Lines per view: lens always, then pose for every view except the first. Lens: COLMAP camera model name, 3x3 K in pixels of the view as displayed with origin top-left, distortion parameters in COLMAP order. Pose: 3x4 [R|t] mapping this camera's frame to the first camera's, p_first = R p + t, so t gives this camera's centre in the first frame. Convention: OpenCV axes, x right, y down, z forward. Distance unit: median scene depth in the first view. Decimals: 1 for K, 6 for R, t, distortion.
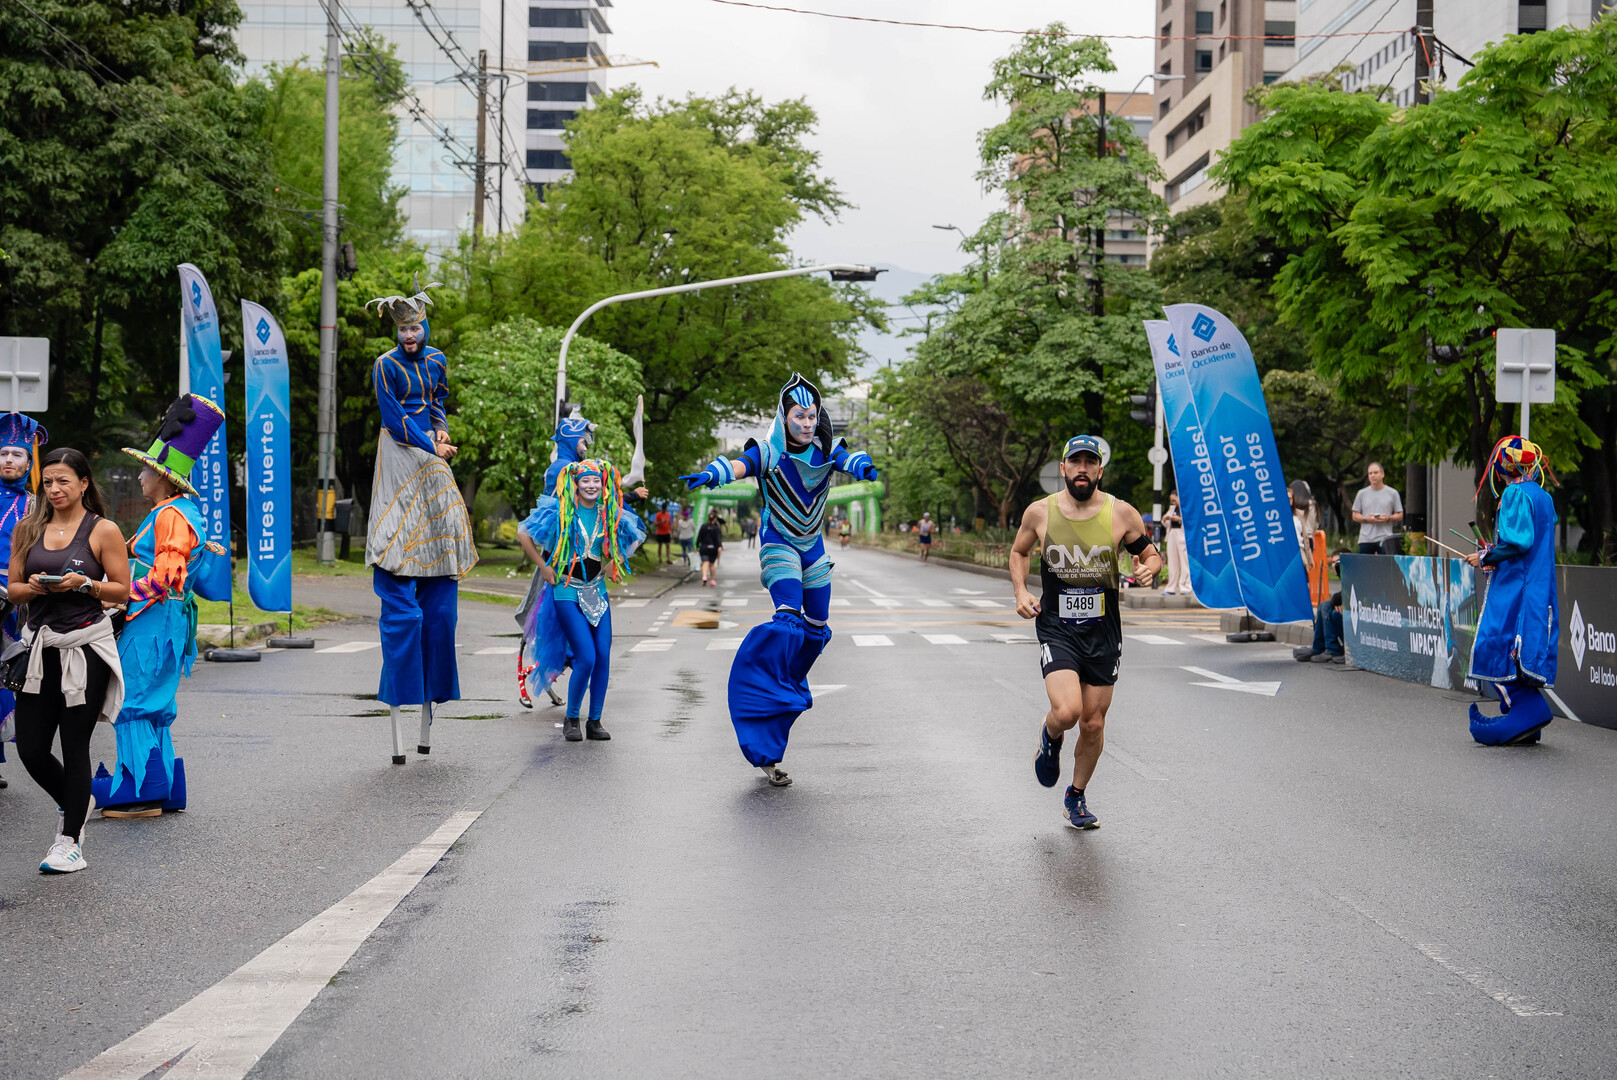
lens RADIAL K [[3320.2, 0, 811.4], [0, 3320.2, 534.6], [0, 0, 1]] dist [0.068822, -0.133678]
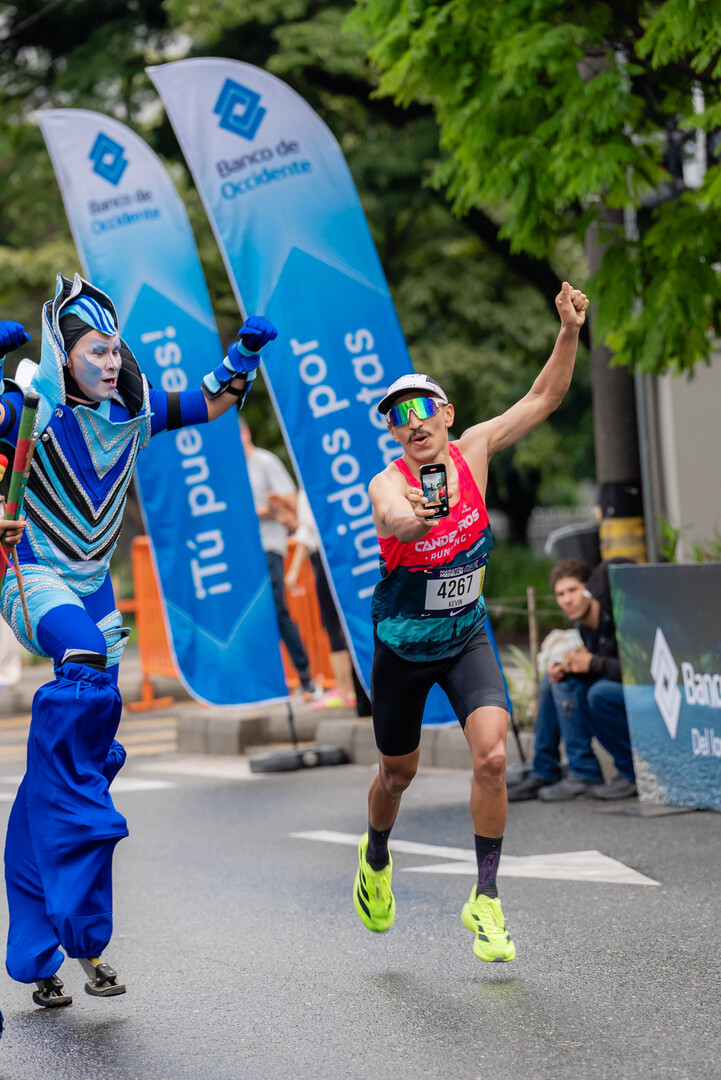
lens RADIAL K [[5974.3, 0, 360.9], [0, 5974.3, 540.6], [0, 0, 1]] dist [2.559807, -7.732483]
pose [[0.970653, -0.070089, 0.230044, -0.037138], [0.071909, 0.997411, 0.000476, -0.000489], [-0.229482, 0.016080, 0.973180, 0.093662]]
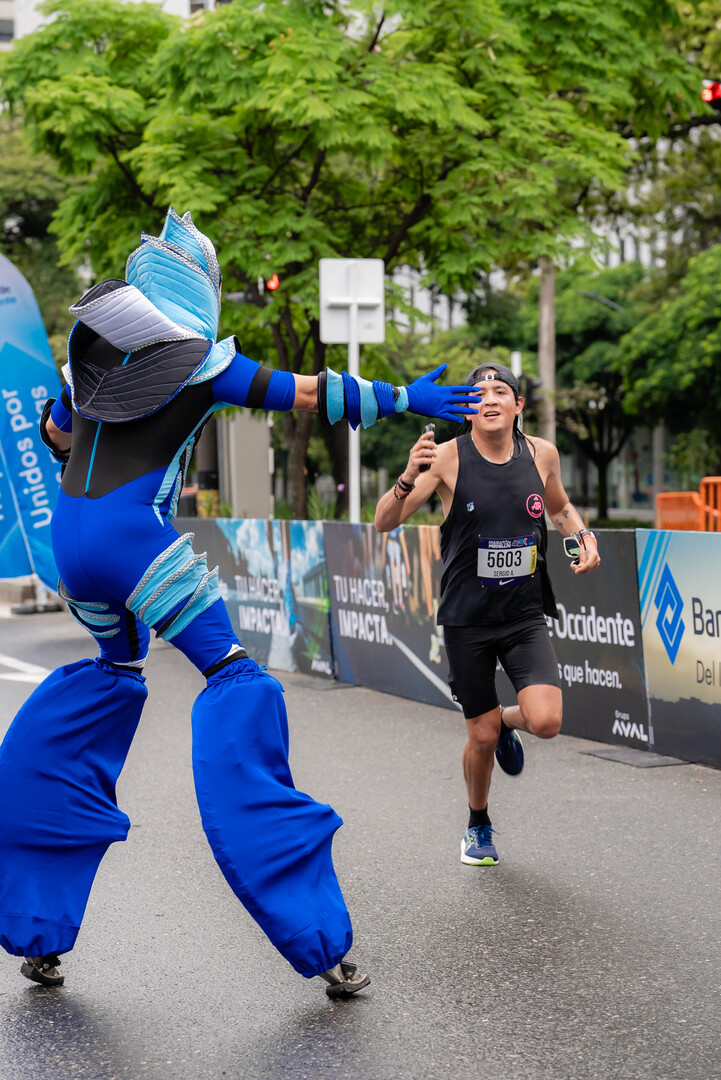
lens RADIAL K [[2941.8, 0, 362.2], [0, 2941.8, 560.3], [0, 0, 1]] dist [0.371370, 0.026458]
pose [[0.966628, -0.035849, 0.253664, 0.006860], [0.030214, 0.999203, 0.026078, -0.000905], [-0.254396, -0.017544, 0.966941, 0.112395]]
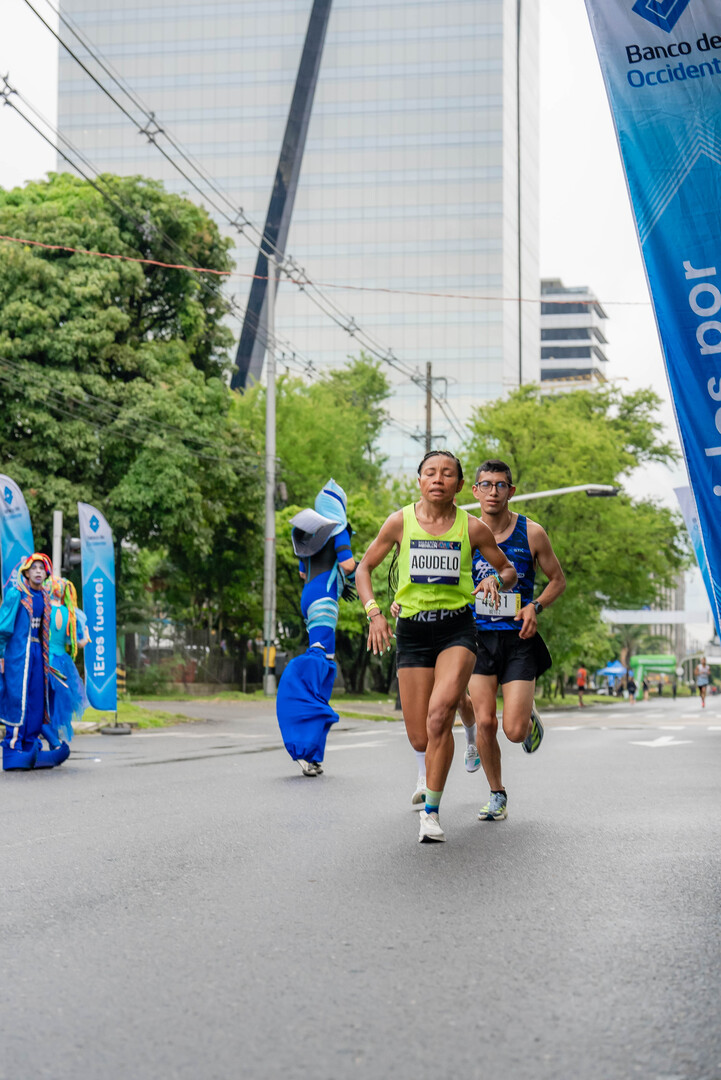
lens RADIAL K [[2223.9, 0, 360.2], [0, 2223.9, 537.7], [0, 0, 1]] dist [0.036134, -0.332837]
pose [[0.982526, -0.023496, -0.184637, 0.085448], [0.009842, 0.997171, -0.074525, 0.013091], [0.185866, 0.071406, 0.979977, 0.020325]]
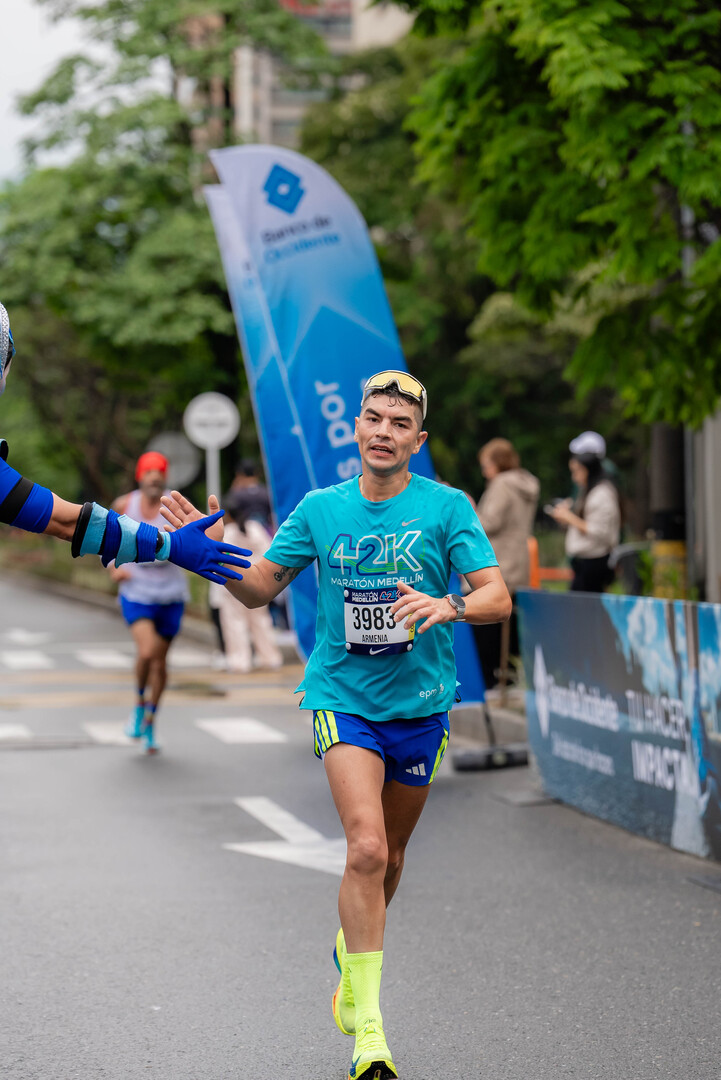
lens RADIAL K [[4394.4, 0, 352.2], [0, 4394.4, 539.4], [0, 0, 1]] dist [1.168155, 0.603307]
pose [[0.995360, -0.019343, 0.094253, 0.032561], [0.019281, 0.999813, 0.001568, -0.002172], [-0.094266, 0.000257, 0.995547, 0.141541]]
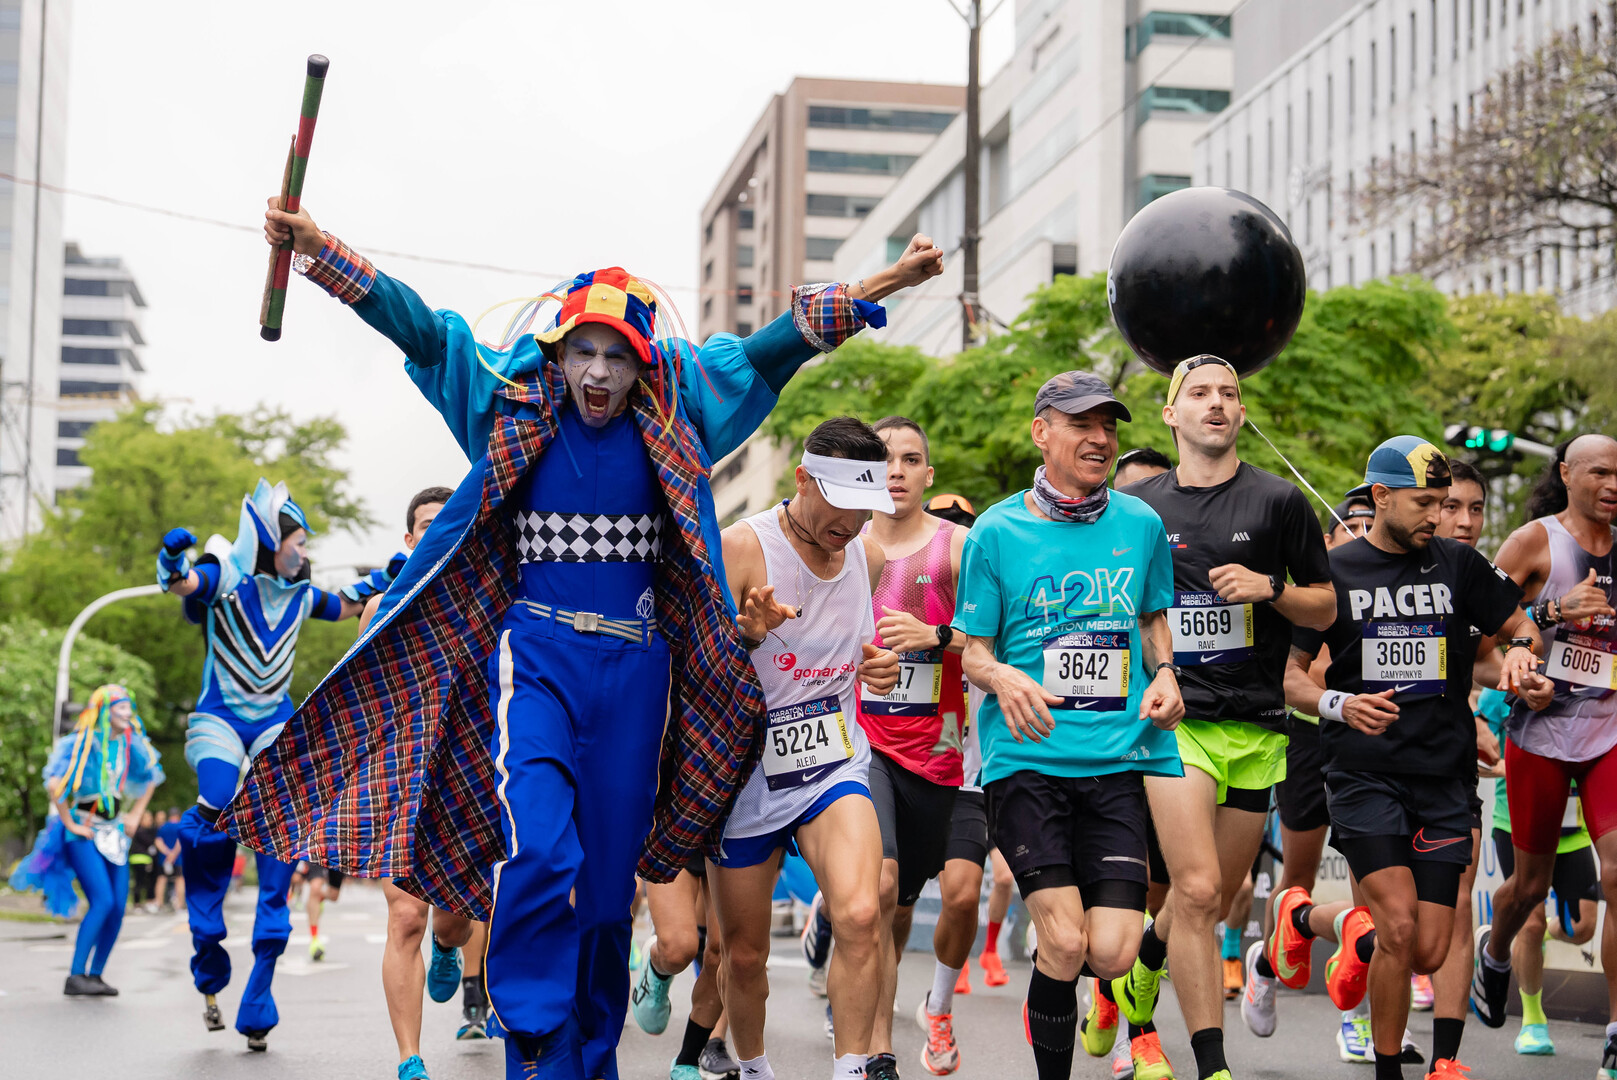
lens RADIAL K [[3329.7, 0, 801.8], [0, 3329.7, 541.2], [0, 0, 1]] dist [0.036134, -0.332837]
pose [[0.990907, 0.012605, 0.133960, 0.004551], [0.001404, 0.994579, -0.103972, 0.011998], [-0.134545, 0.103214, 0.985517, 0.039674]]
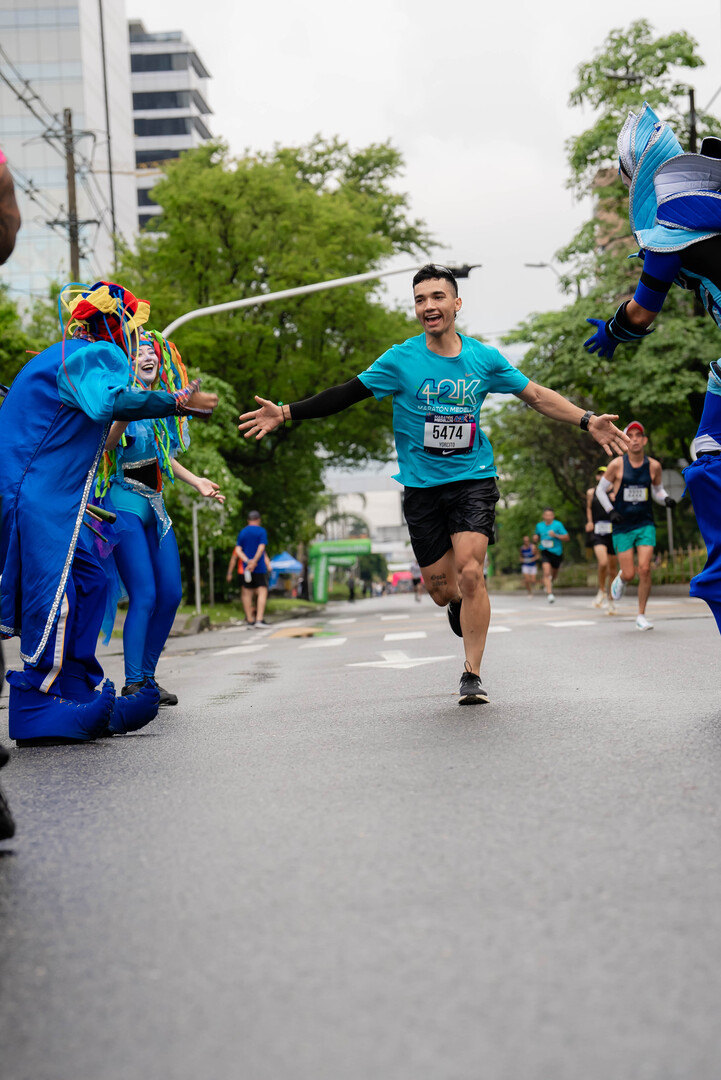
lens RADIAL K [[3027.2, 0, 362.4], [0, 3027.2, 539.2], [0, 0, 1]] dist [0.471089, -0.243572]
pose [[0.997723, -0.063986, -0.021338, 0.002488], [0.063529, 0.997749, -0.021474, 0.014911], [0.022664, 0.020069, 0.999542, 0.122741]]
